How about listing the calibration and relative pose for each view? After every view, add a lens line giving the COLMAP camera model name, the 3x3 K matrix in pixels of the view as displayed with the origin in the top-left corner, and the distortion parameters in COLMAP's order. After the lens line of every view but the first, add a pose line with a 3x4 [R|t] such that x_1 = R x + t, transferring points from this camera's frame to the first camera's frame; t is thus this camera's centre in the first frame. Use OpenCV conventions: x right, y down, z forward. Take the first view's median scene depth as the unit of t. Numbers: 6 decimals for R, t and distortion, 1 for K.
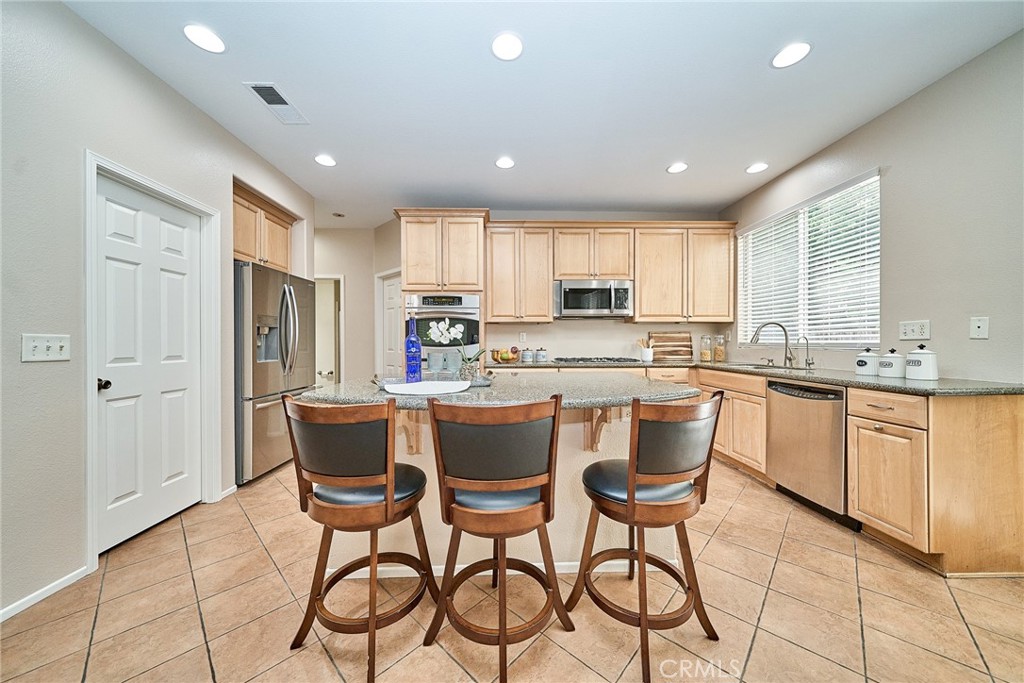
lens RADIAL K [[345.8, 0, 510.4], [0, 345.8, 342.9], [0, 0, 1]] dist [0.000137, 0.000123]
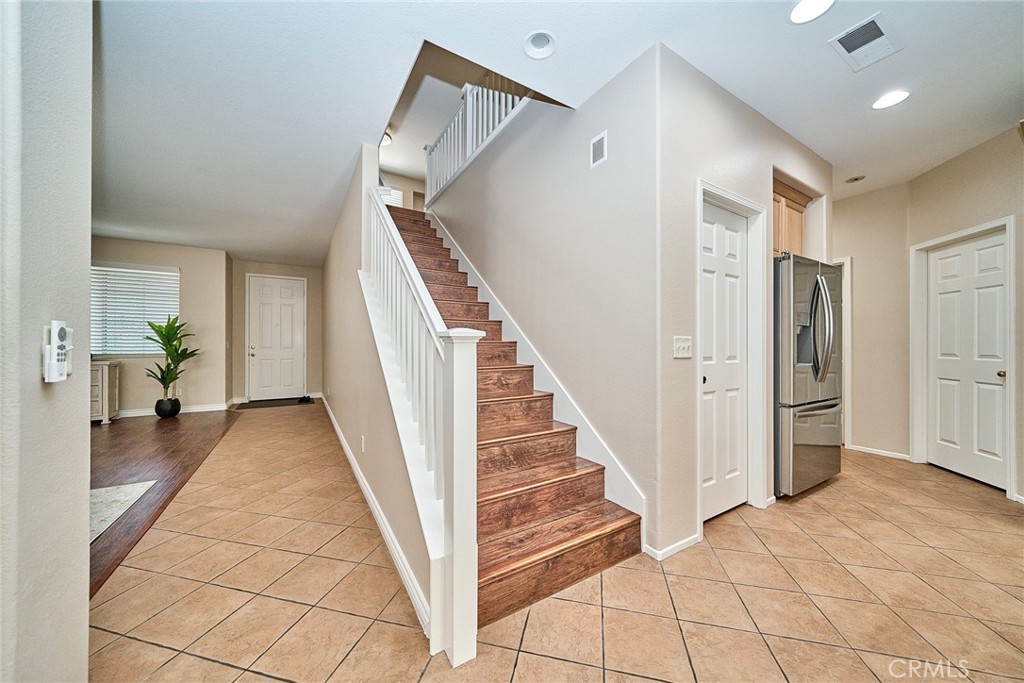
lens RADIAL K [[345.8, 0, 509.3], [0, 345.8, 342.4], [0, 0, 1]] dist [0.000137, 0.000123]
pose [[0.497053, 0.000351, -0.867720, -0.362290], [-0.004690, 0.999986, -0.002282, 0.001474], [0.867707, 0.005204, 0.497048, -0.094959]]
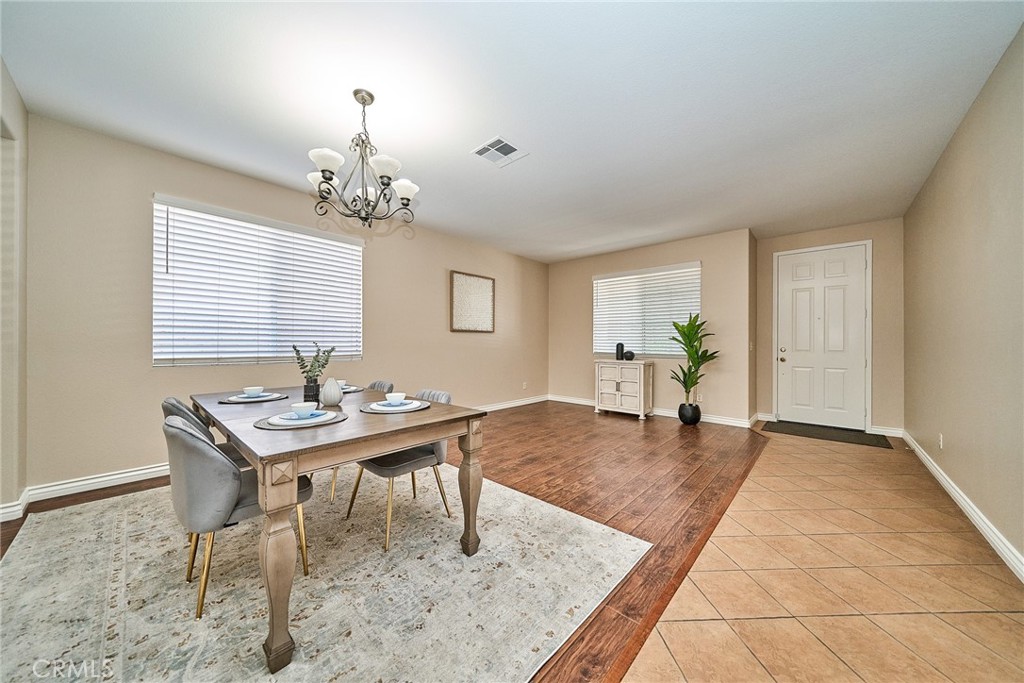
lens RADIAL K [[345.8, 0, 505.5], [0, 345.8, 341.9], [0, 0, 1]] dist [0.000137, 0.000123]
pose [[-0.704219, -0.001710, -0.709981, -1.235578], [-0.005503, 0.999980, 0.003049, 0.000451], [0.709962, 0.006054, -0.704214, -0.237763]]
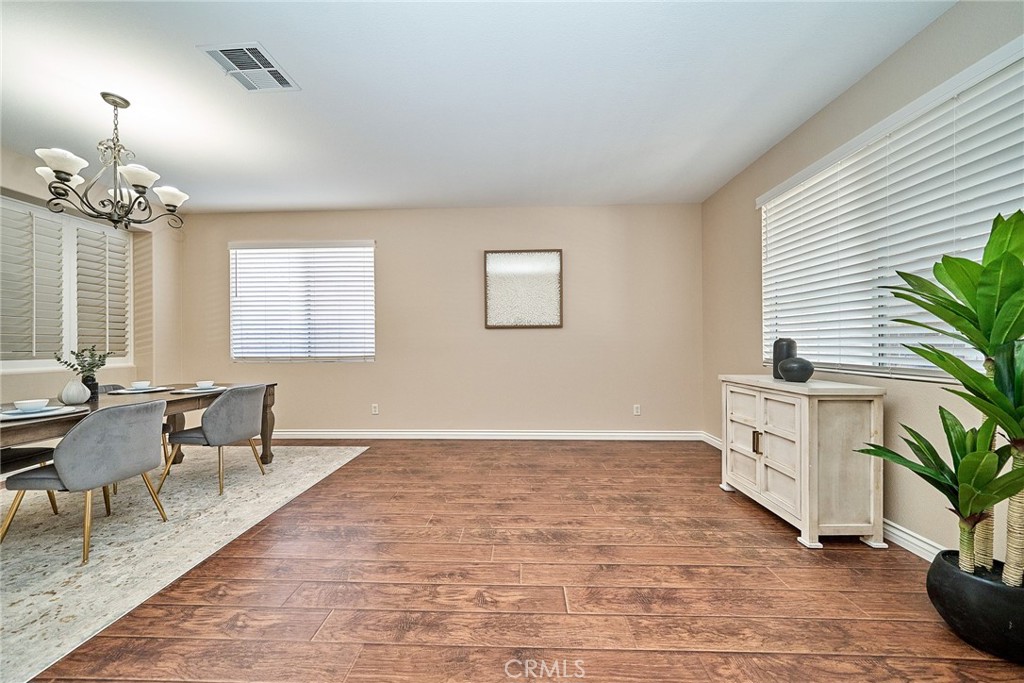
lens RADIAL K [[345.8, 0, 510.9], [0, 345.8, 339.5], [0, 0, 1]] dist [0.000137, 0.000123]
pose [[-0.997327, 0.013217, 0.071857, -2.876924], [0.012611, 0.999881, -0.008880, 0.016510], [-0.071966, -0.007950, -0.997375, -0.321129]]
